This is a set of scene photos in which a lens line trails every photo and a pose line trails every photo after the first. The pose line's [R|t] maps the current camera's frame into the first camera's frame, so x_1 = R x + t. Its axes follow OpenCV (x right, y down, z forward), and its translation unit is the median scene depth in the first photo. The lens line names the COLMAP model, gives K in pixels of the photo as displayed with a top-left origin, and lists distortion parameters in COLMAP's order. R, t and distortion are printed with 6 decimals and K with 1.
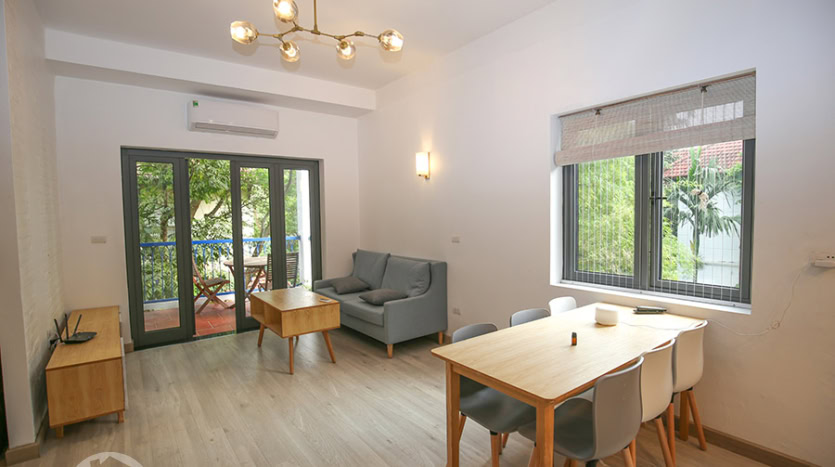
lens RADIAL K [[399.3, 0, 417.5], [0, 399.3, 233.5], [0, 0, 1]] dist [-0.030522, 0.000174]
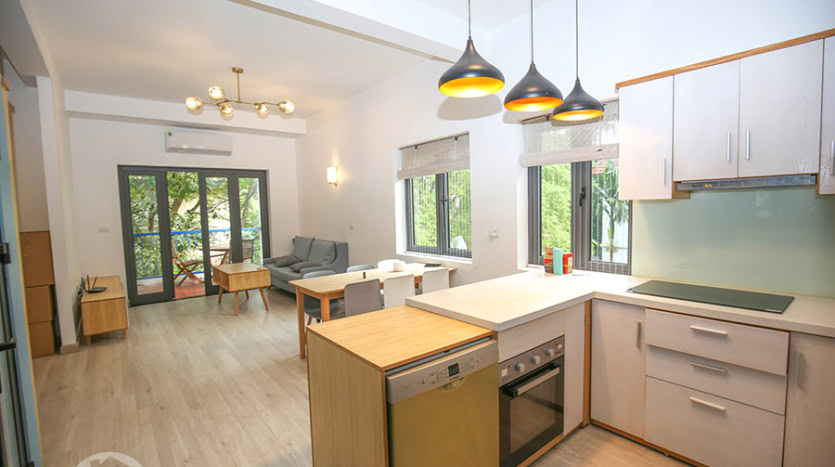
lens RADIAL K [[379.8, 0, 417.5], [0, 379.8, 233.5], [0, 0, 1]] dist [-0.034930, 0.004714]
pose [[0.998923, -0.012037, 0.044810, 0.257076], [0.011115, 0.999722, 0.020784, 0.011757], [-0.045048, -0.020264, 0.998779, -0.385501]]
